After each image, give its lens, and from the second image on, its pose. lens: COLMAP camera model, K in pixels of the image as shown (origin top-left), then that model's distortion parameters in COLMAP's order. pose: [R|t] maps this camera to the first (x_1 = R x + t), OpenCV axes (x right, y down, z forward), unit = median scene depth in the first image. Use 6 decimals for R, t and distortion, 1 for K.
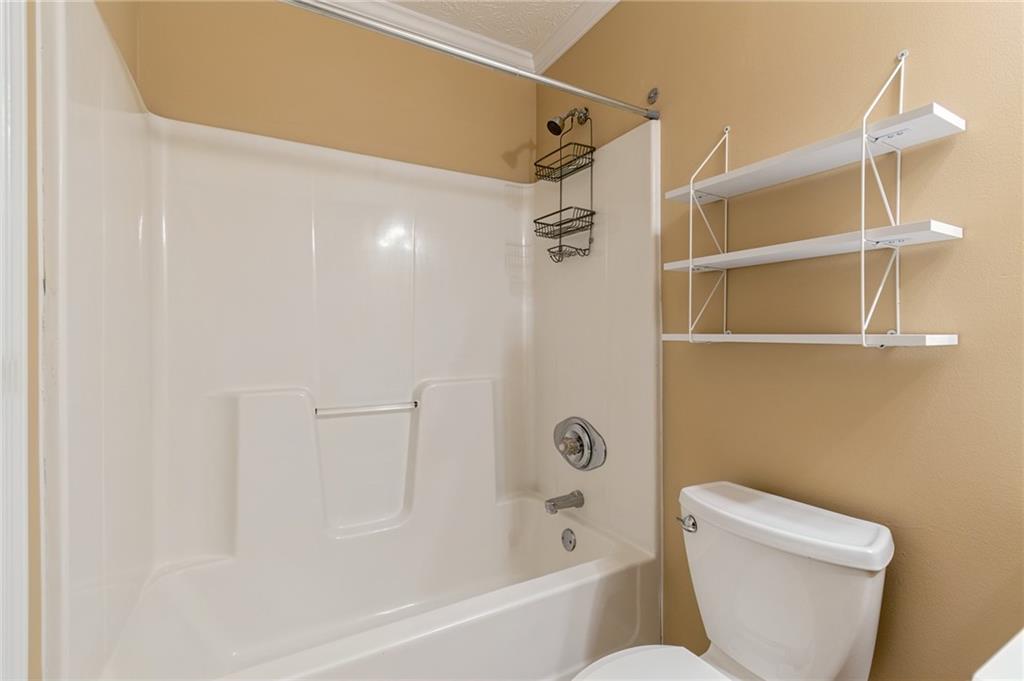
lens RADIAL K [[458.6, 0, 512.0], [0, 458.6, 332.5], [0, 0, 1]] dist [-0.003116, 0.000044]
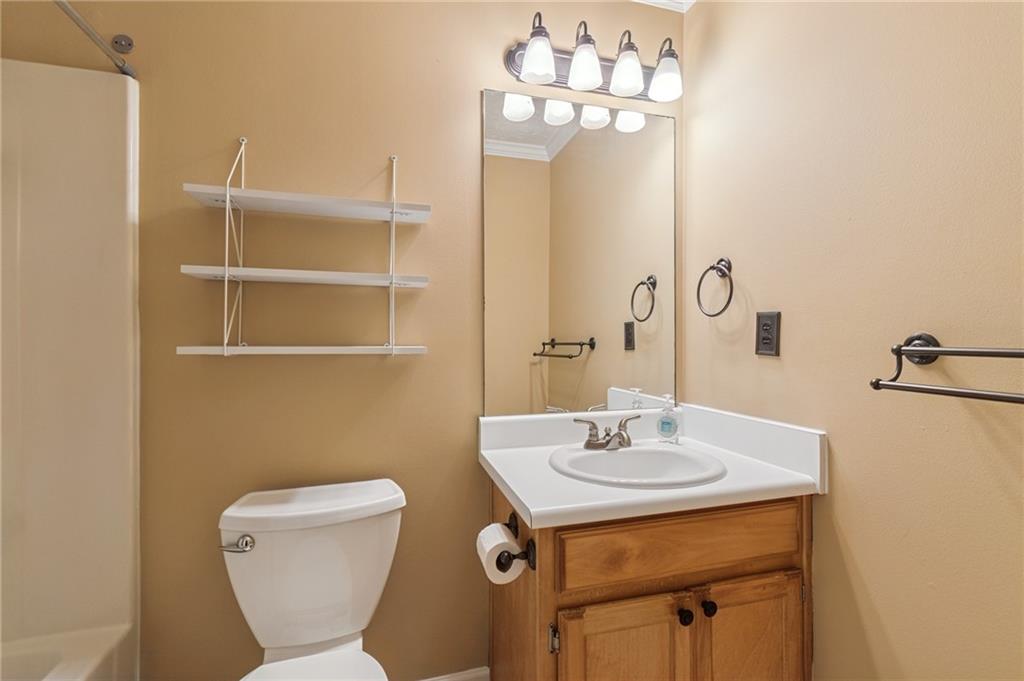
lens RADIAL K [[458.6, 0, 514.5], [0, 458.6, 345.9], [0, 0, 1]] dist [-0.003116, 0.000044]
pose [[0.231633, -0.002785, 0.972799, -0.387054], [-0.001095, 0.999995, 0.003123, -0.001515], [-0.972803, -0.001789, 0.231629, 0.209701]]
